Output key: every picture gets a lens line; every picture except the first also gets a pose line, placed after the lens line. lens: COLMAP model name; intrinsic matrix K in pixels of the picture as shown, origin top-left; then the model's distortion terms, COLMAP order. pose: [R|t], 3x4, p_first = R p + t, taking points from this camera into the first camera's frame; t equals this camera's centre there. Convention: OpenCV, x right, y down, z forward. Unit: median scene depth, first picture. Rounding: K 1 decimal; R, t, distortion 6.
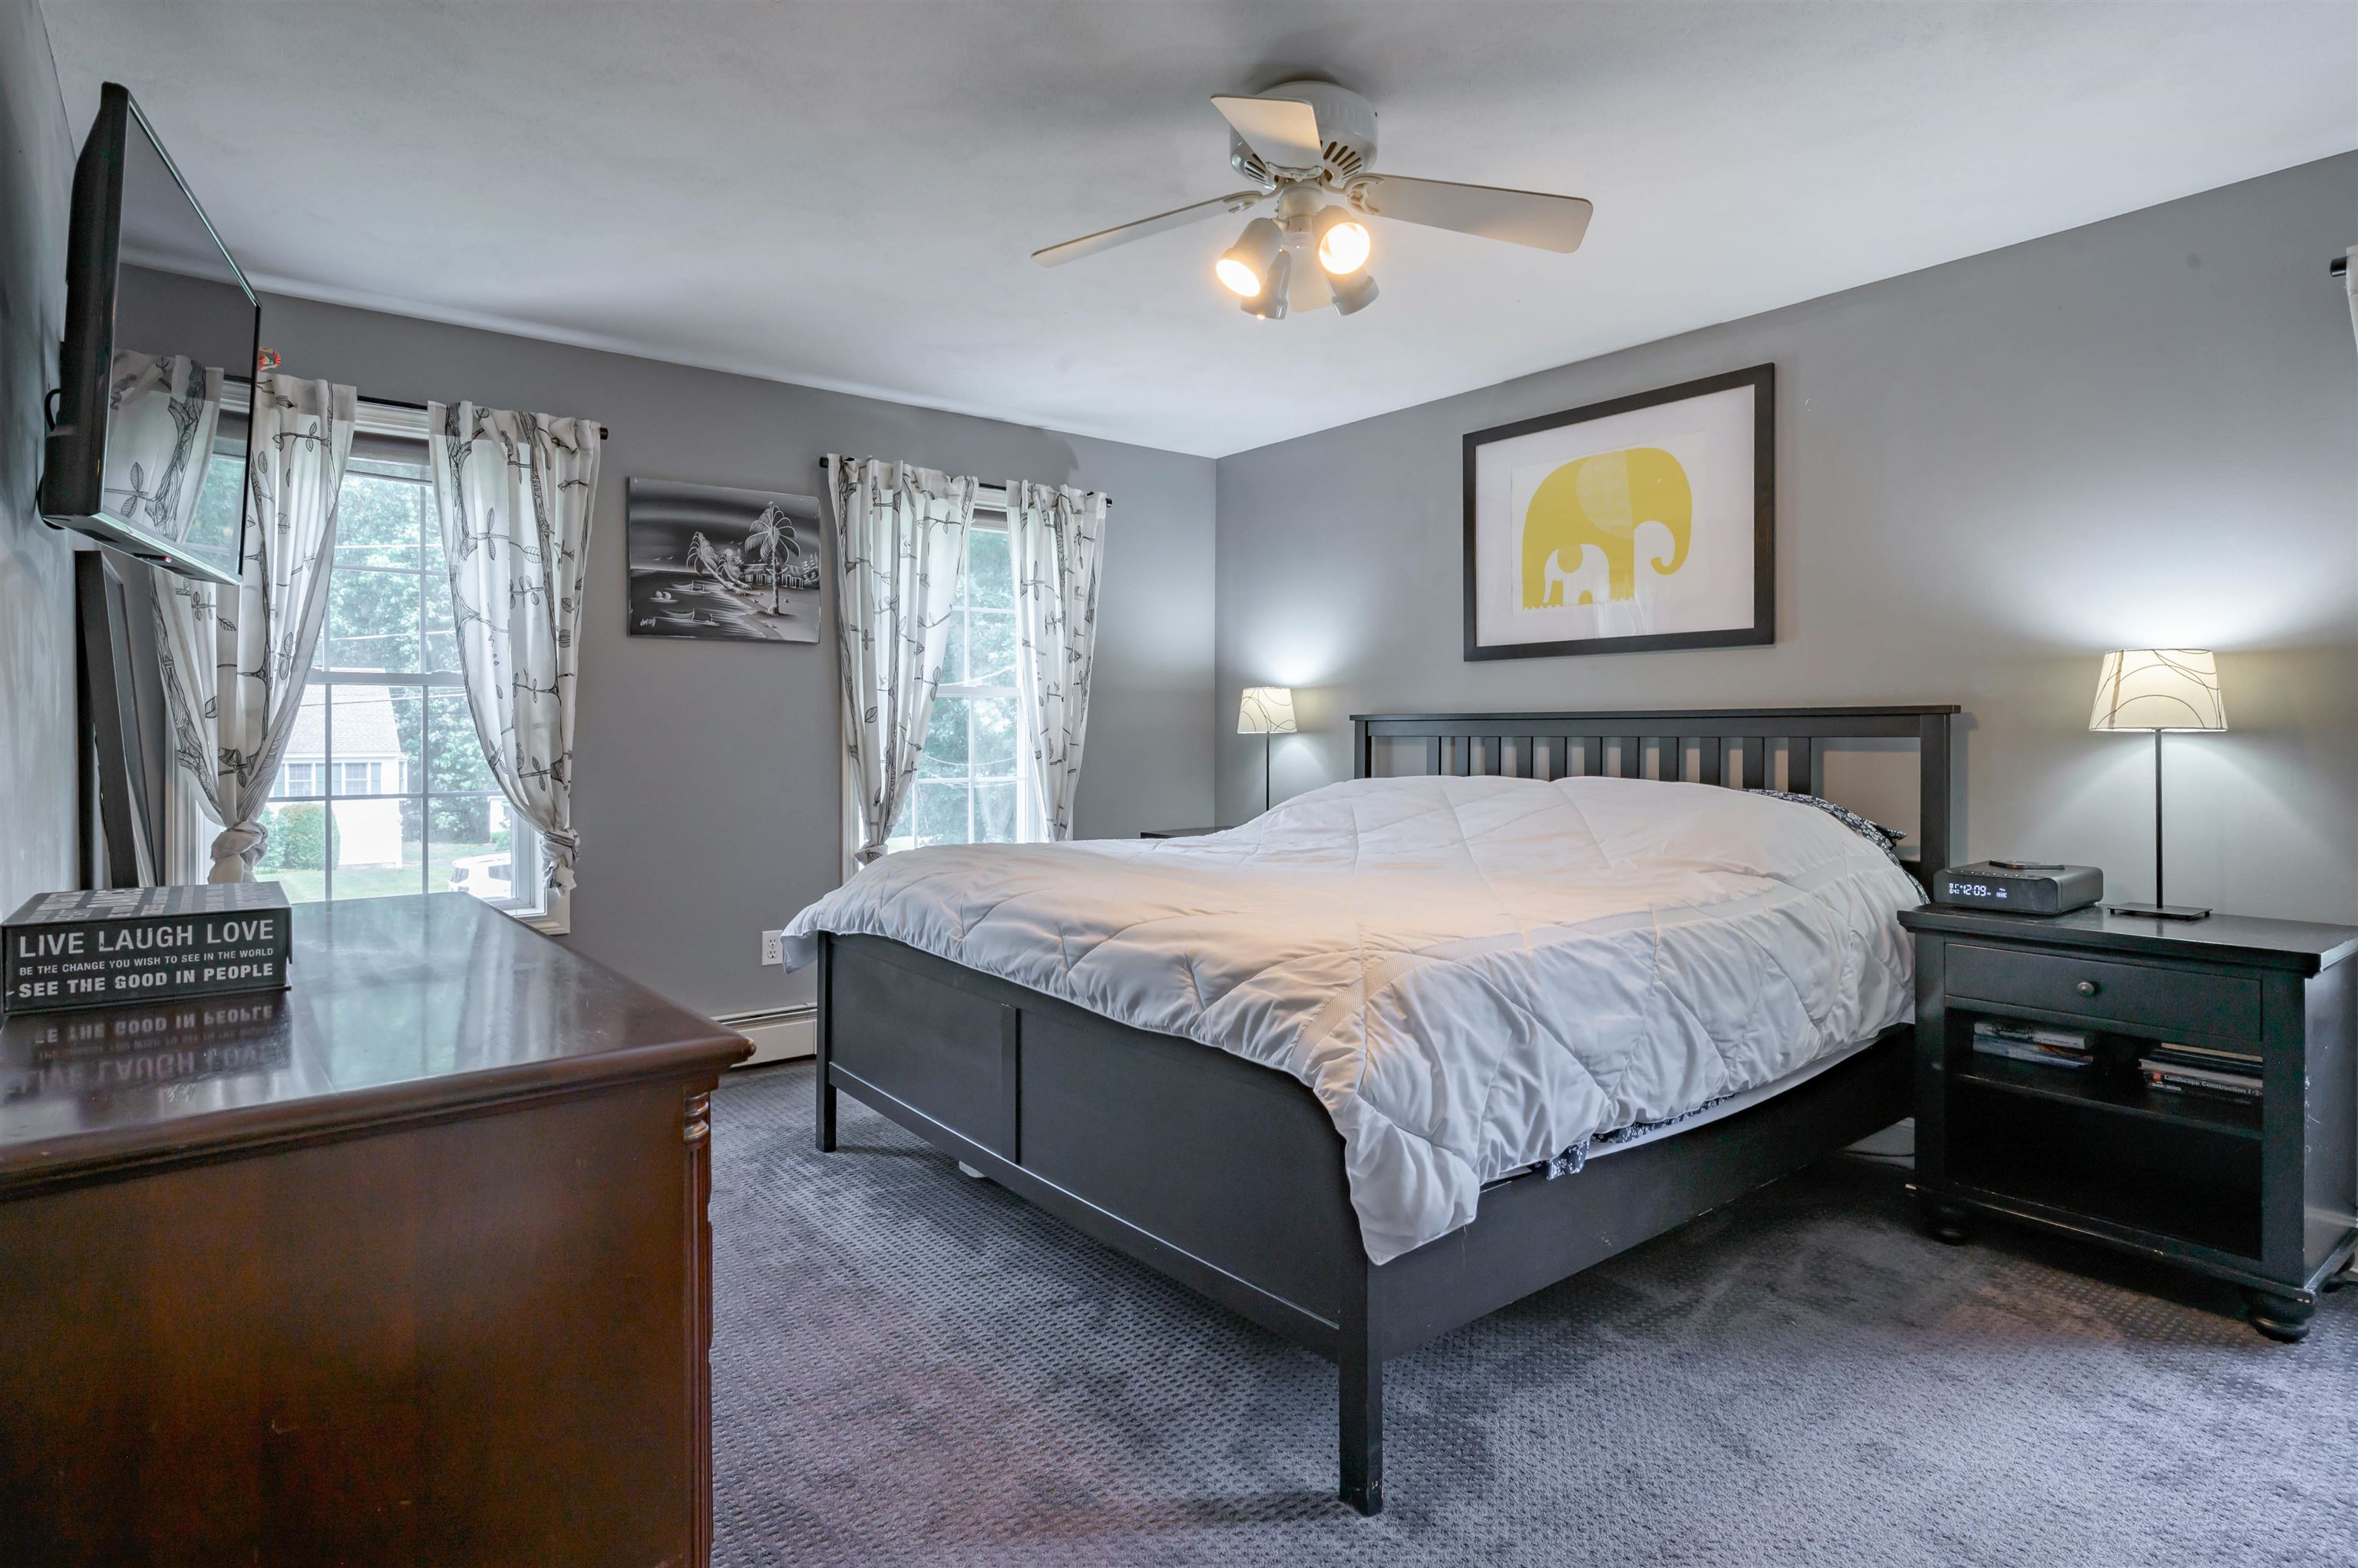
lens RADIAL K [[1217.3, 0, 1176.3], [0, 1217.3, 747.7], [0, 0, 1]] dist [-0.000897, -0.000468]
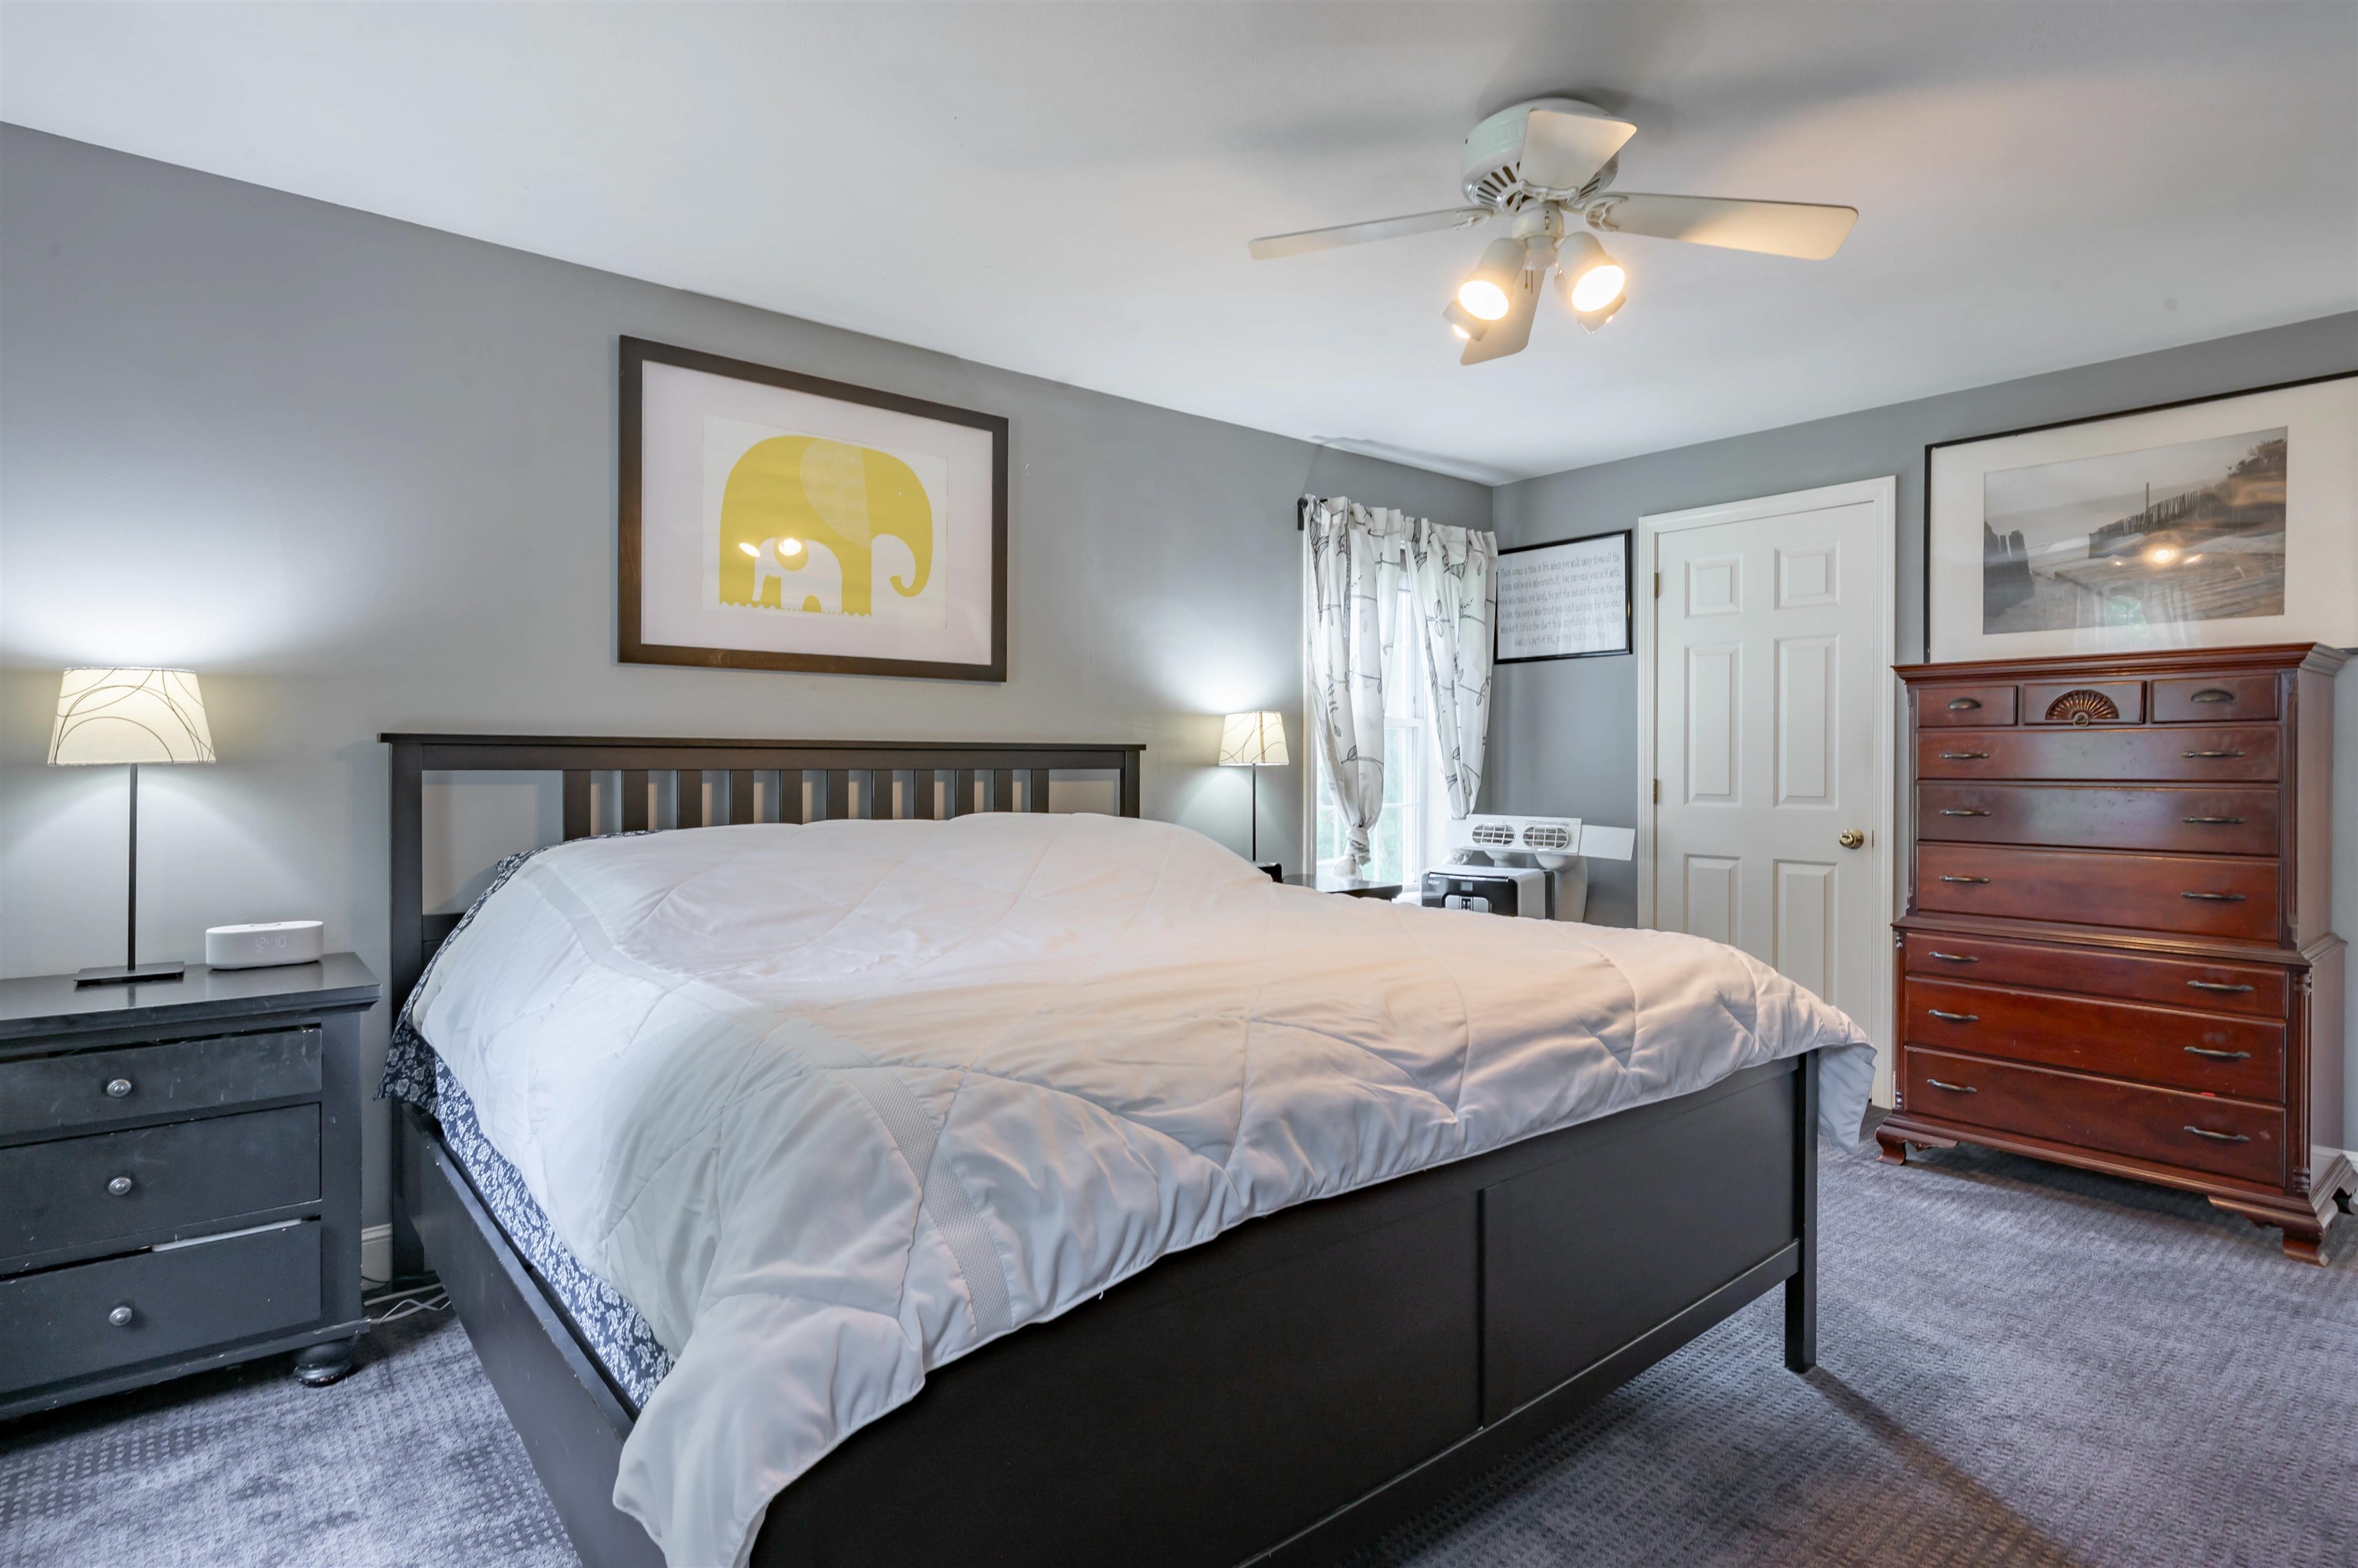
lens RADIAL K [[1211.9, 0, 1173.3], [0, 1211.9, 776.8], [0, 0, 1]] dist [-0.001509, -0.000389]
pose [[-0.015076, -0.008374, 0.999851, -0.545995], [0.012969, 0.999879, 0.008569, -0.008903], [-0.999802, 0.013096, -0.014966, 0.827282]]
